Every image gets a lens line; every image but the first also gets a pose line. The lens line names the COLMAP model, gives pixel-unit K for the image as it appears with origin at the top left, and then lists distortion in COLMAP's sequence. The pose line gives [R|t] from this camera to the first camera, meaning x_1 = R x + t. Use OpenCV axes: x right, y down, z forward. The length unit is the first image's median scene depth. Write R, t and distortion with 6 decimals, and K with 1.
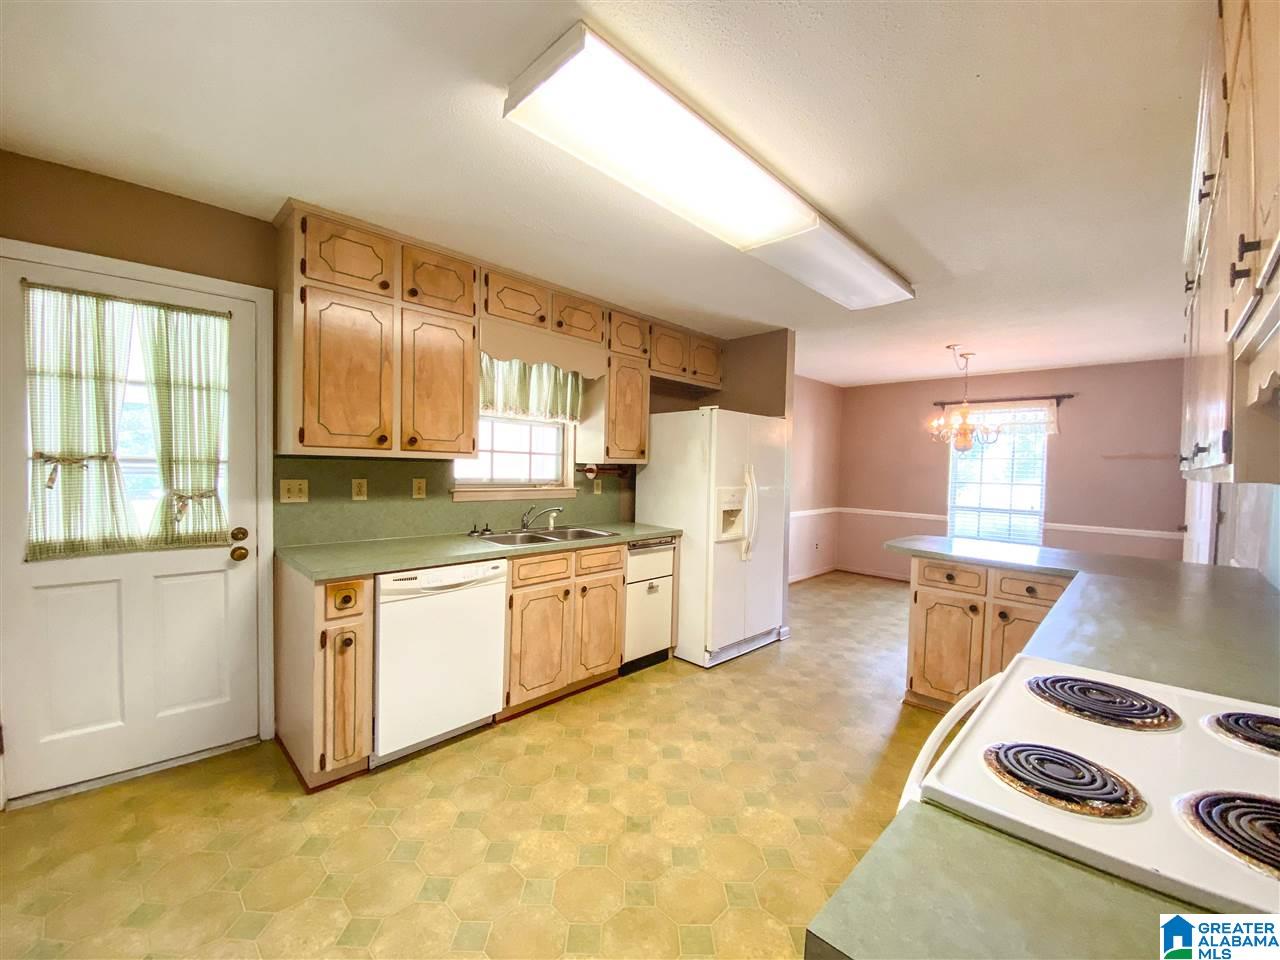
lens RADIAL K [[518.0, 0, 641.6], [0, 518.0, 482.0], [0, 0, 1]] dist [0.048816, -0.039727]
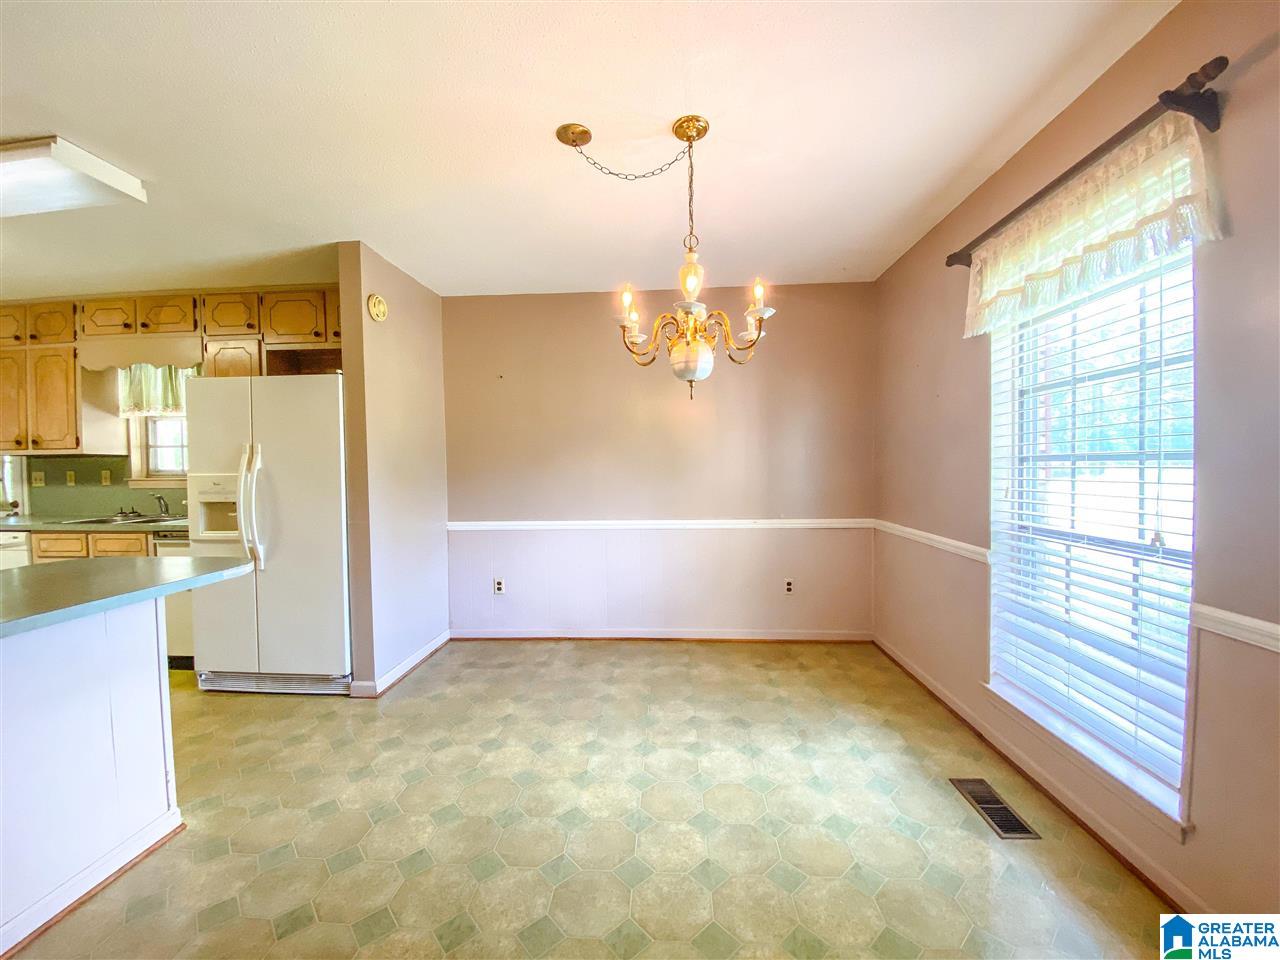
lens RADIAL K [[519.3, 0, 637.1], [0, 519.3, 480.2], [0, 0, 1]] dist [0.000372, -0.011348]
pose [[0.655124, -0.012516, -0.755418, 1.334727], [0.003744, 0.999904, -0.013320, 0.038003], [0.755512, 0.005898, 0.655108, 1.084824]]
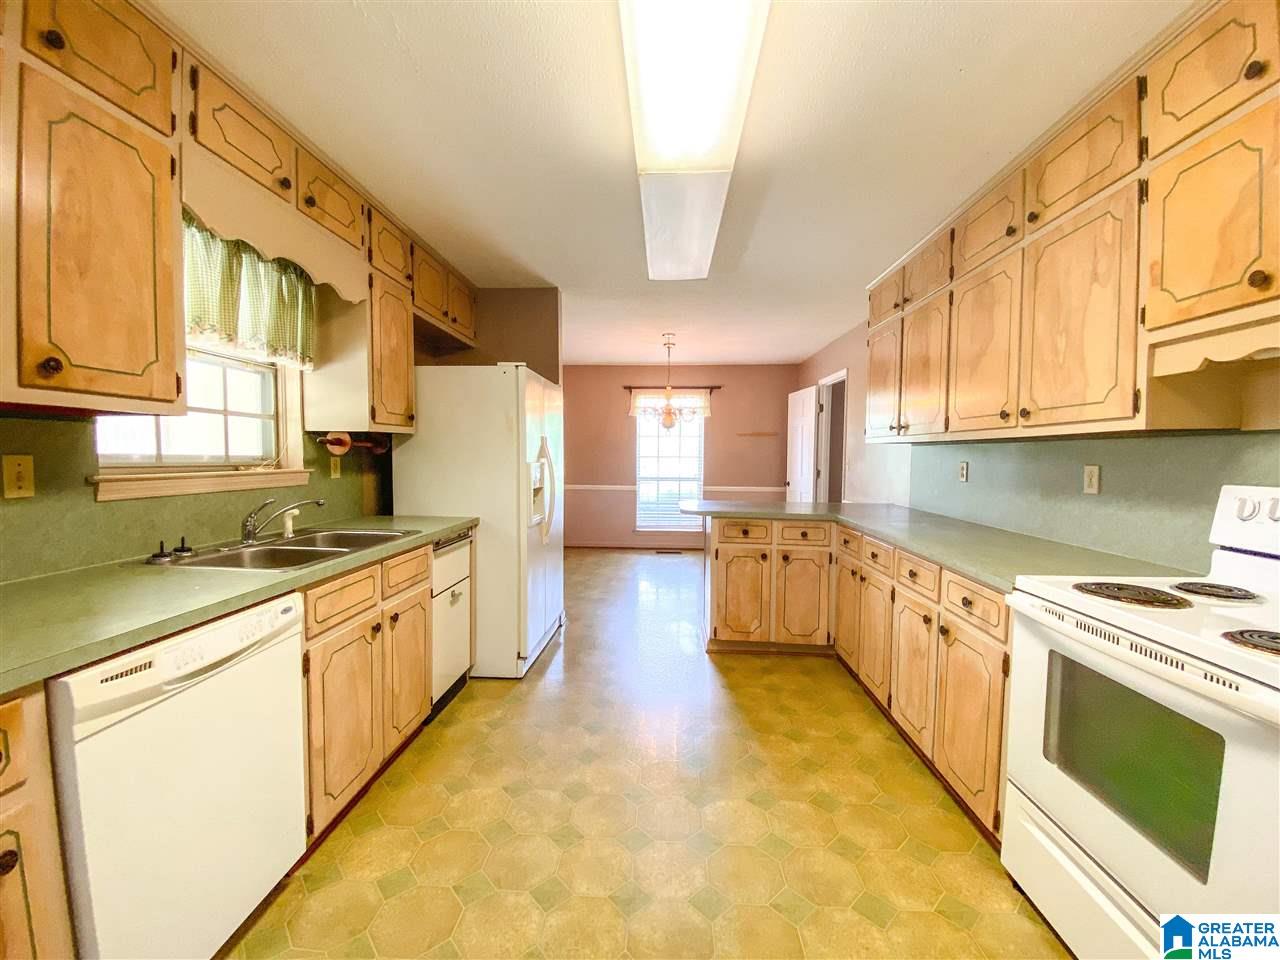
lens RADIAL K [[518.0, 0, 641.6], [0, 518.0, 482.0], [0, 0, 1]] dist [0.048816, -0.039727]
pose [[0.744572, -0.051227, 0.665573, -0.295778], [0.029842, 0.998609, 0.043475, 0.012858], [-0.666874, -0.012508, 0.745065, 0.272084]]
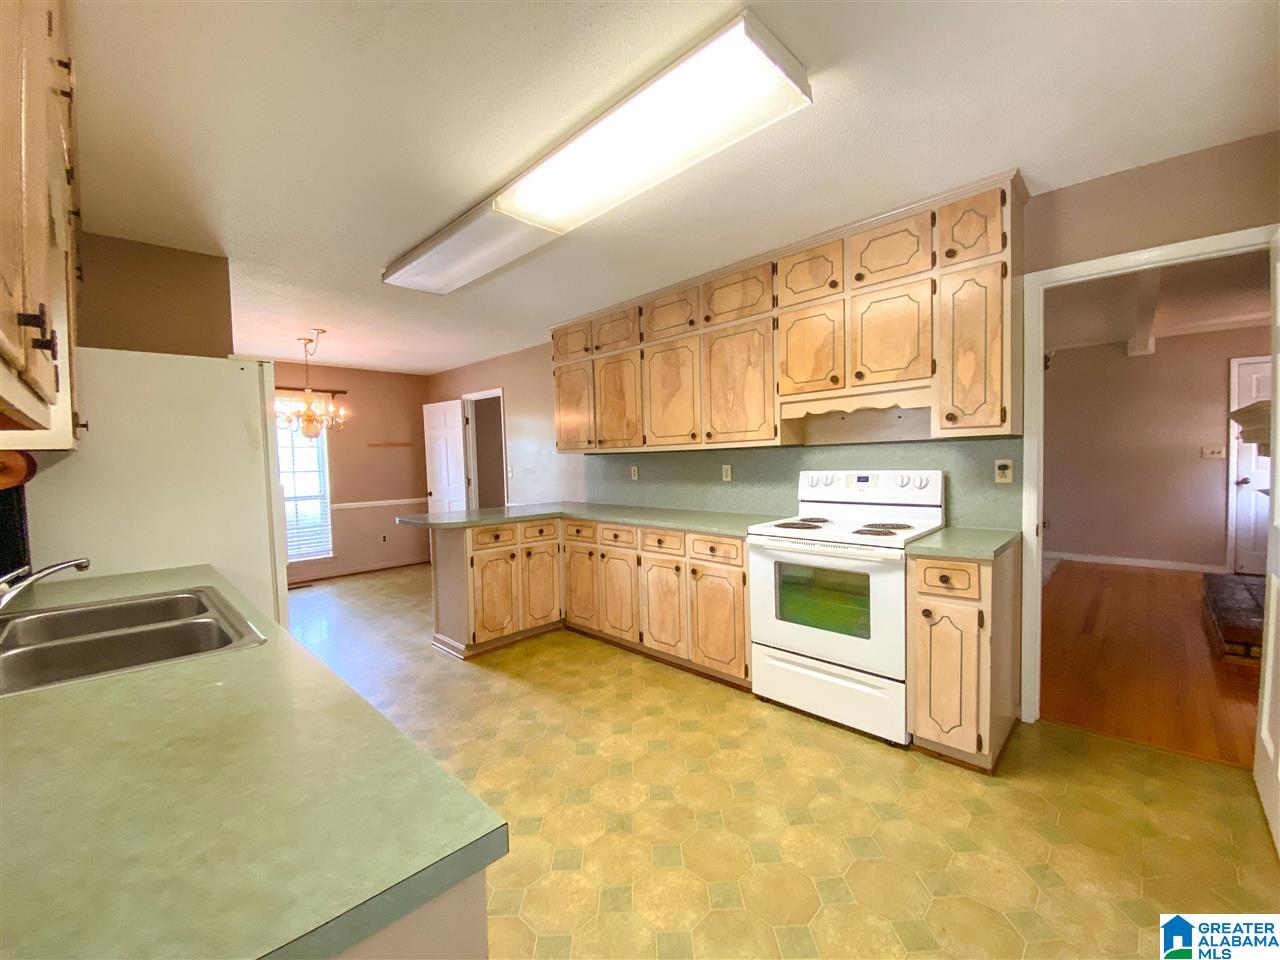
lens RADIAL K [[518.0, 0, 641.6], [0, 518.0, 482.0], [0, 0, 1]] dist [0.048816, -0.039727]
pose [[-0.024575, -0.065860, 0.997526, -0.574876], [0.056012, 0.996169, 0.067151, -0.011514], [-0.998128, 0.057523, -0.020792, 0.599263]]
